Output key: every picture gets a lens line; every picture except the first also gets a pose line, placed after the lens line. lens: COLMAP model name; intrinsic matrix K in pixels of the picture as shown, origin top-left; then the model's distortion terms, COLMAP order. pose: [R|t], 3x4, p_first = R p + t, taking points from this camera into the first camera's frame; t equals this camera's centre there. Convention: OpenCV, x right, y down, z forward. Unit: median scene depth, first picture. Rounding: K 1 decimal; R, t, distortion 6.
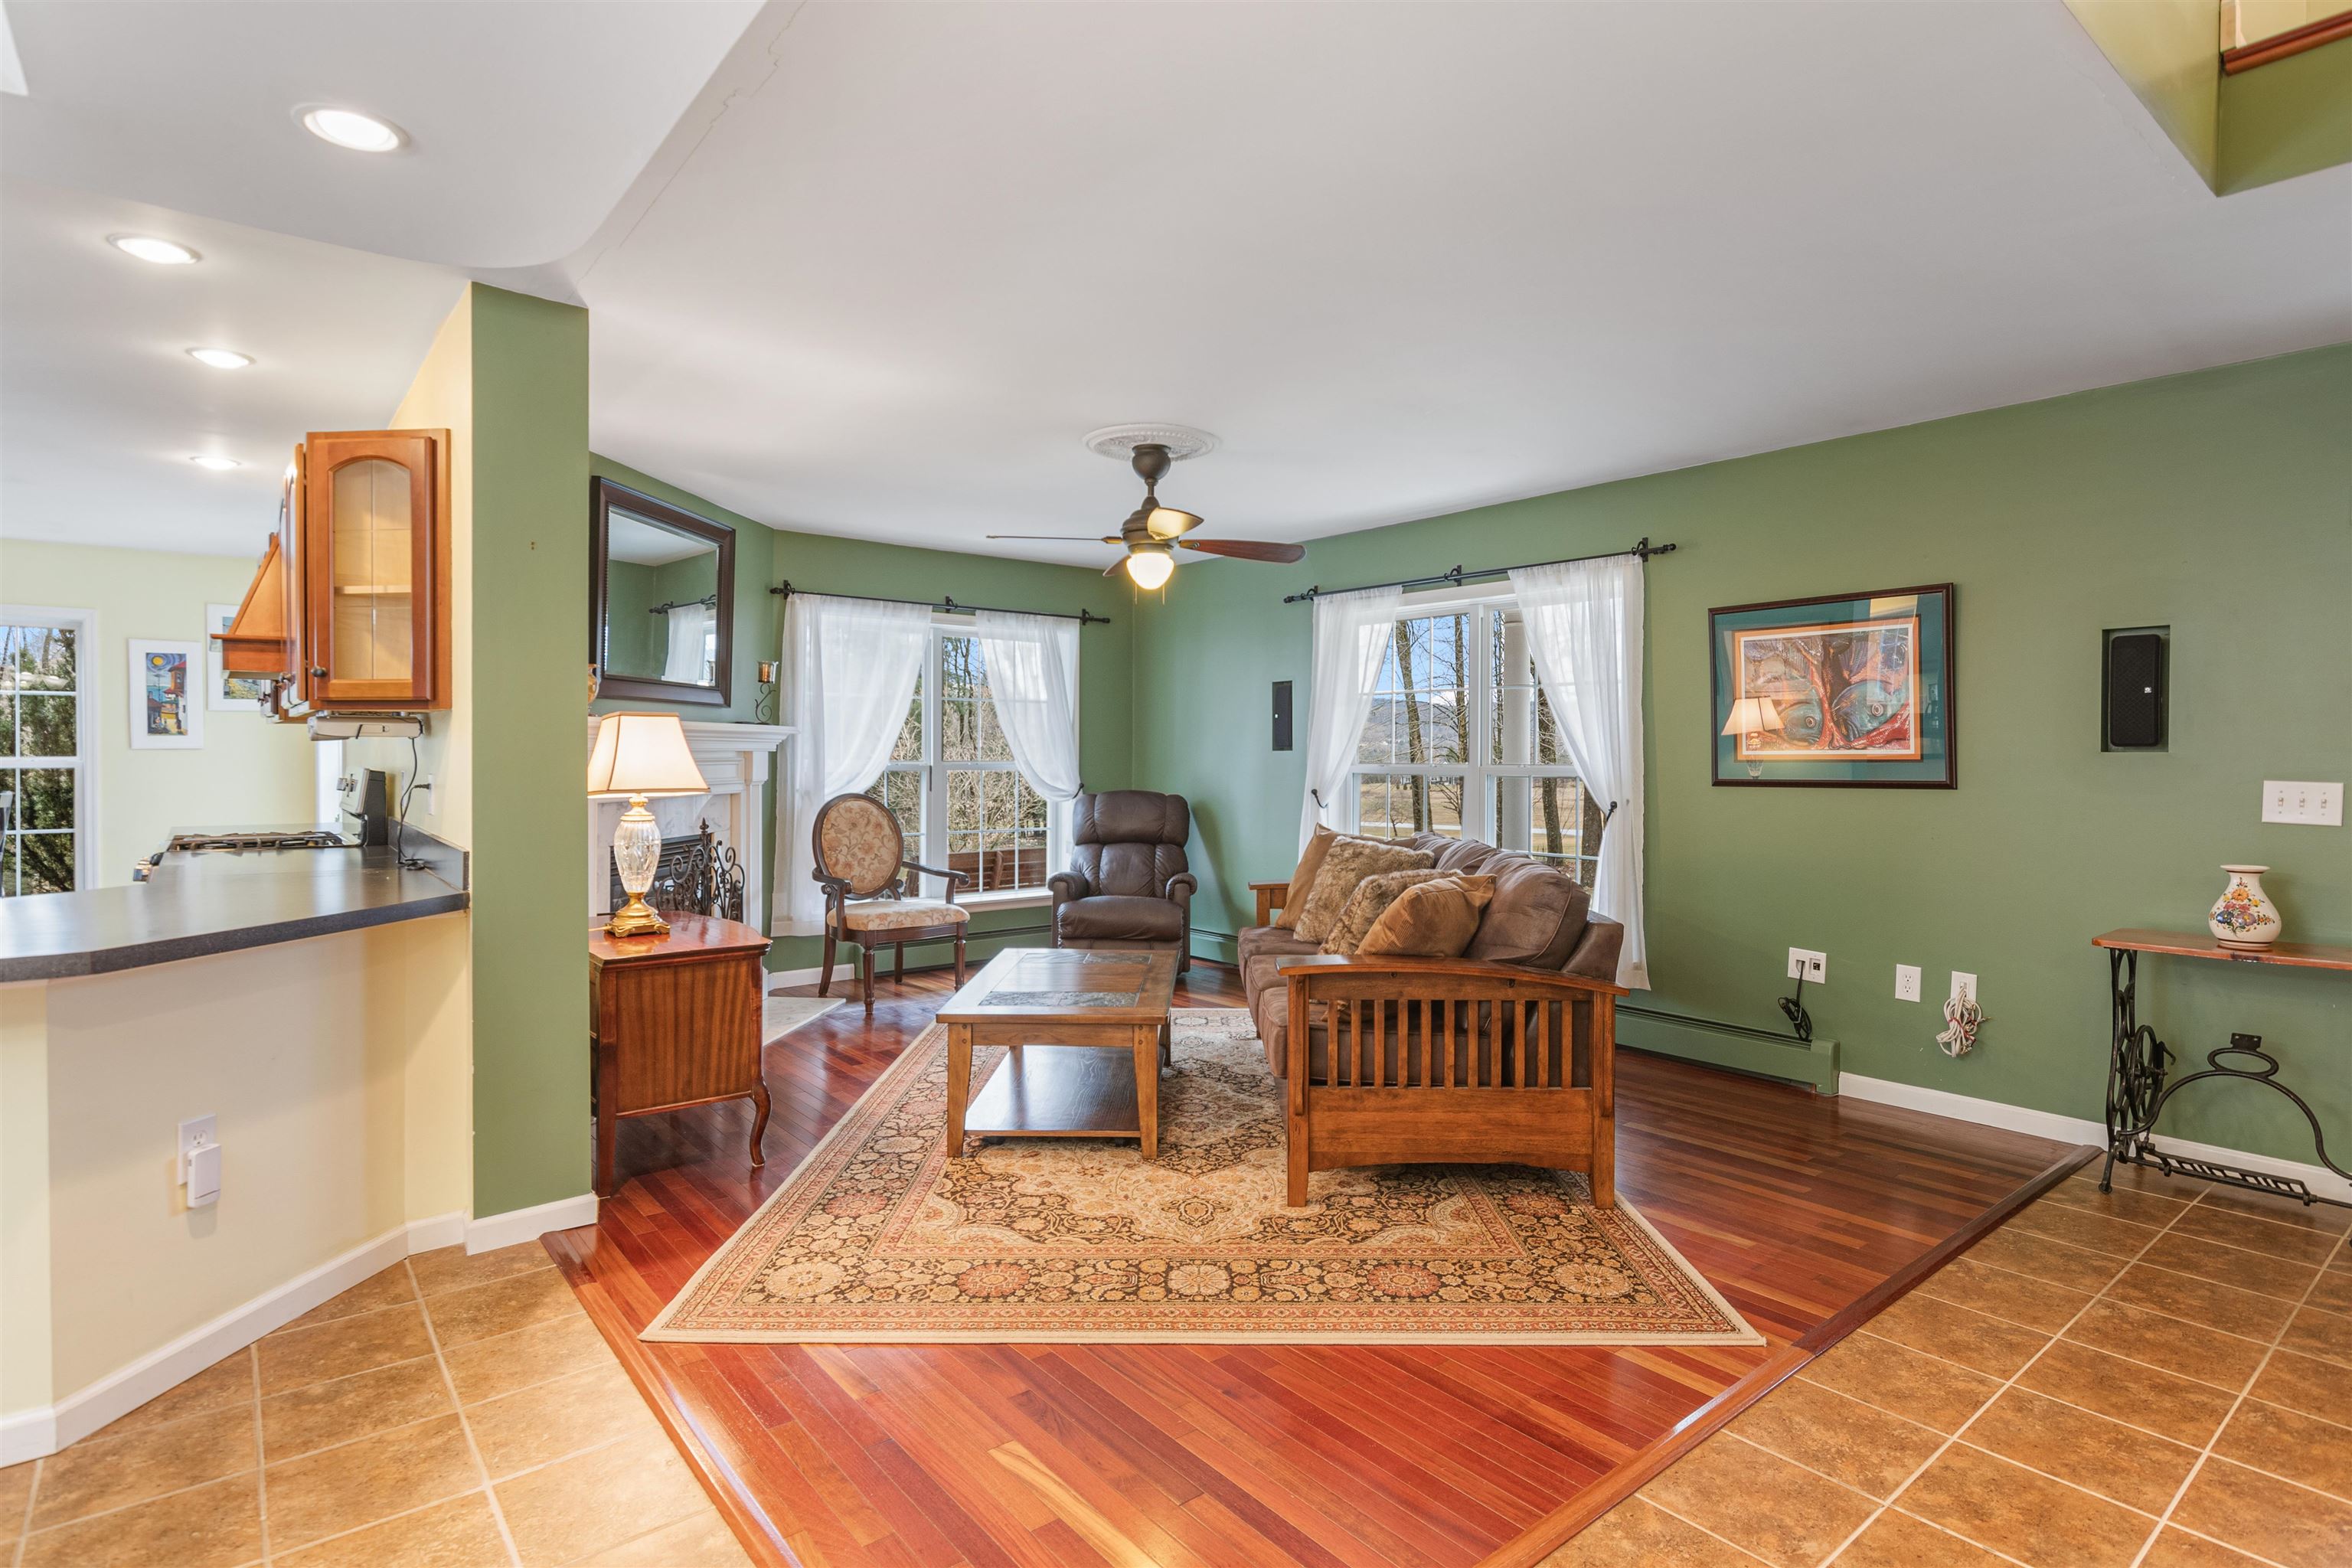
lens RADIAL K [[1202.9, 0, 1173.6], [0, 1202.9, 762.9], [0, 0, 1]] dist [-0.003751, -0.000612]
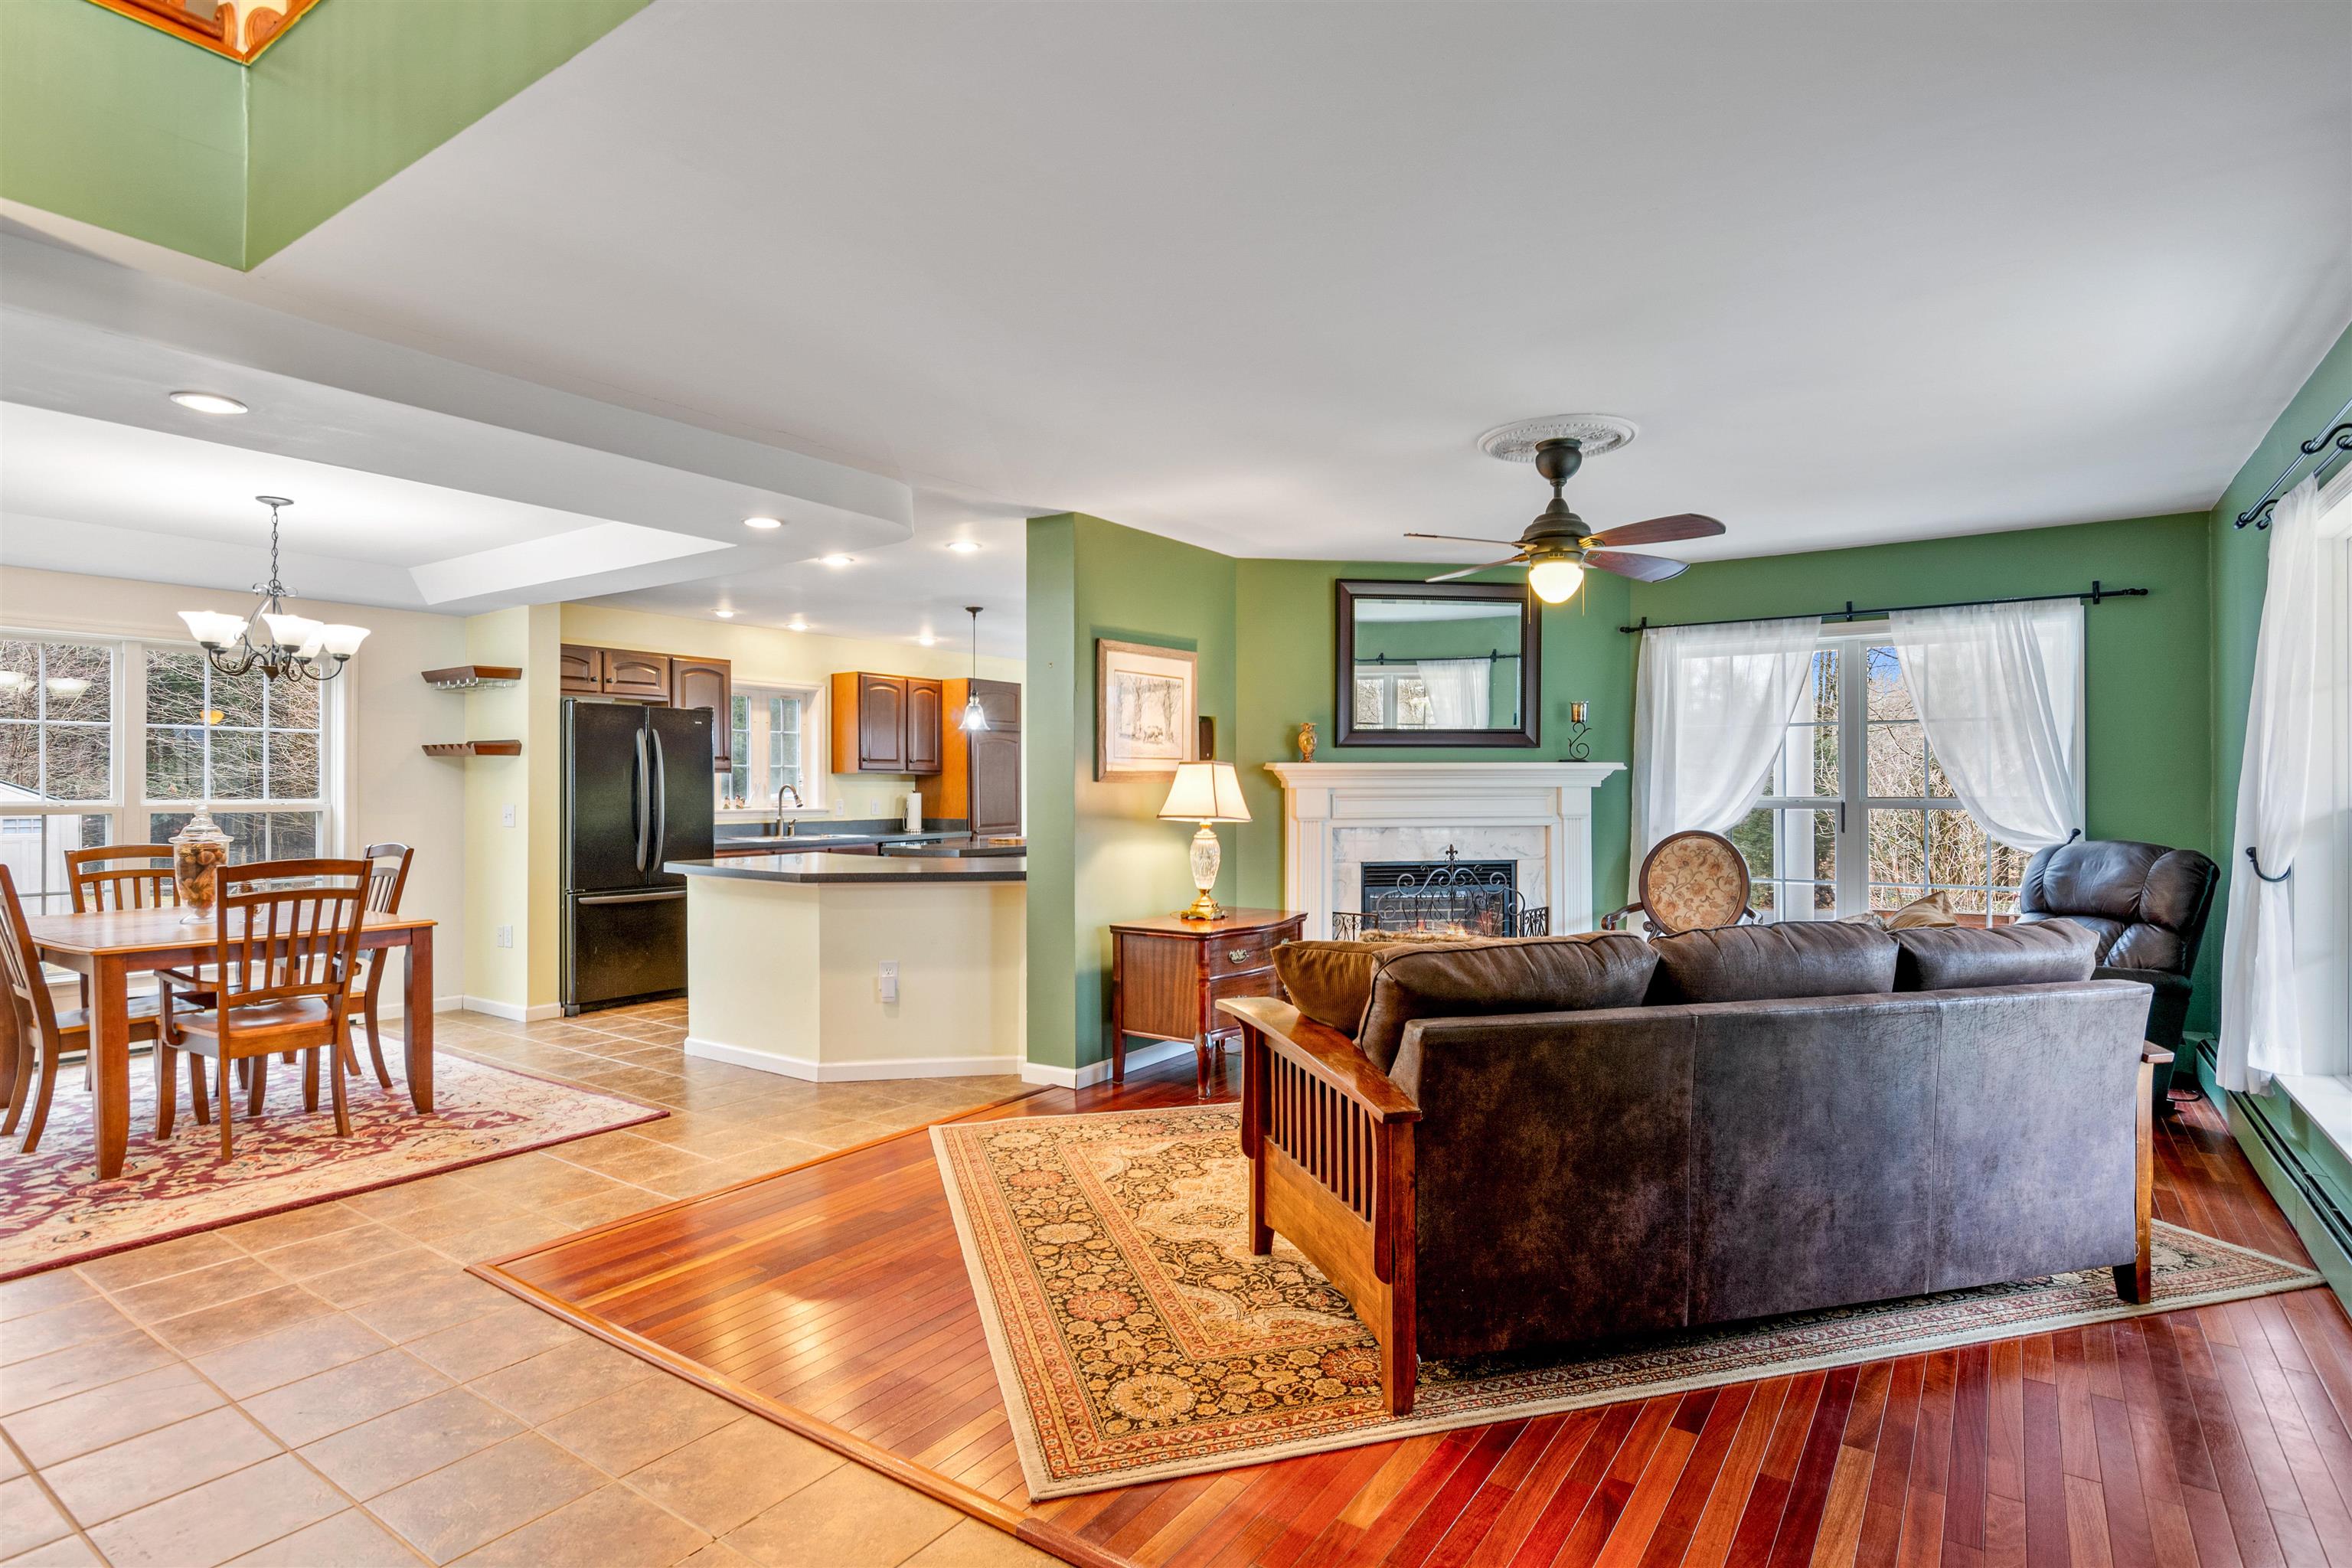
lens RADIAL K [[1187.3, 0, 1173.8], [0, 1187.3, 780.7], [0, 0, 1]] dist [0.000802, -0.000615]
pose [[0.275717, -0.008879, -0.961198, 0.918632], [-0.003818, 0.999939, -0.010332, -0.005010], [0.961231, 0.006519, 0.275666, 0.602252]]
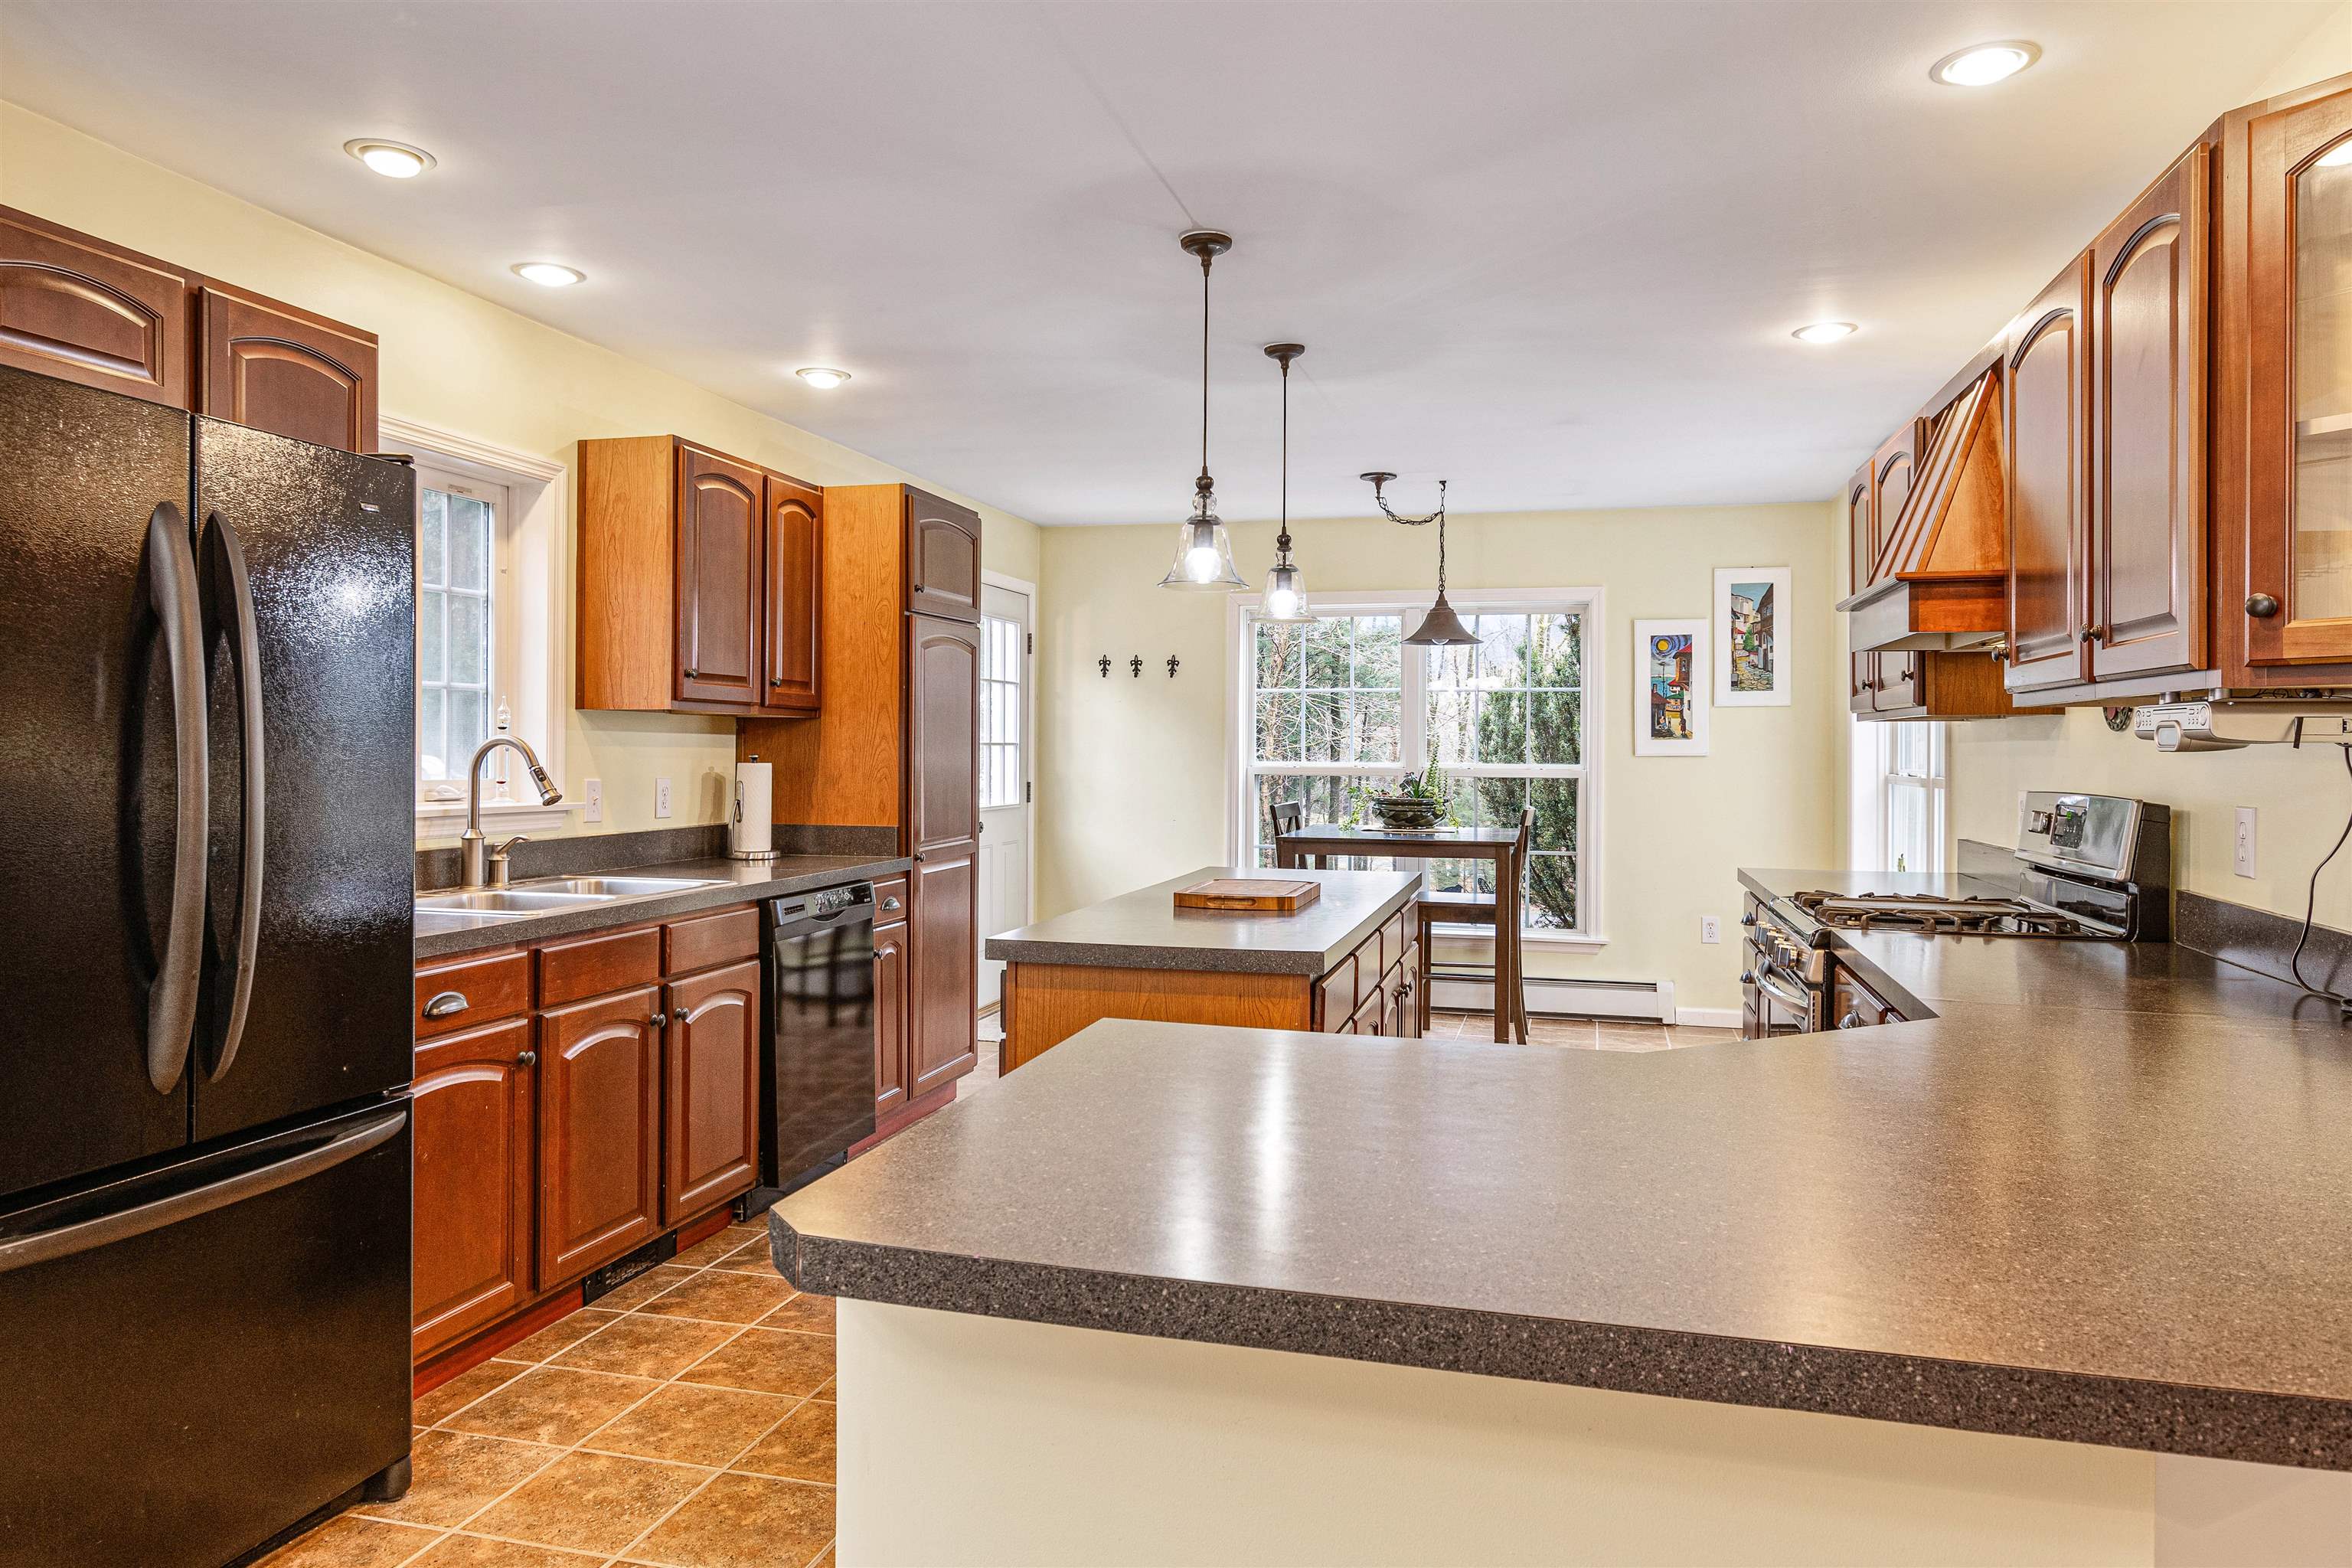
lens RADIAL K [[1528.1, 0, 1174.7], [0, 1528.1, 755.2], [0, 0, 1]] dist [-0.000647, -0.000595]
pose [[0.592072, 0.004690, -0.805872, -0.429380], [-0.012659, 0.999914, -0.003481, -0.009187], [0.805786, 0.012262, 0.592080, 0.272160]]
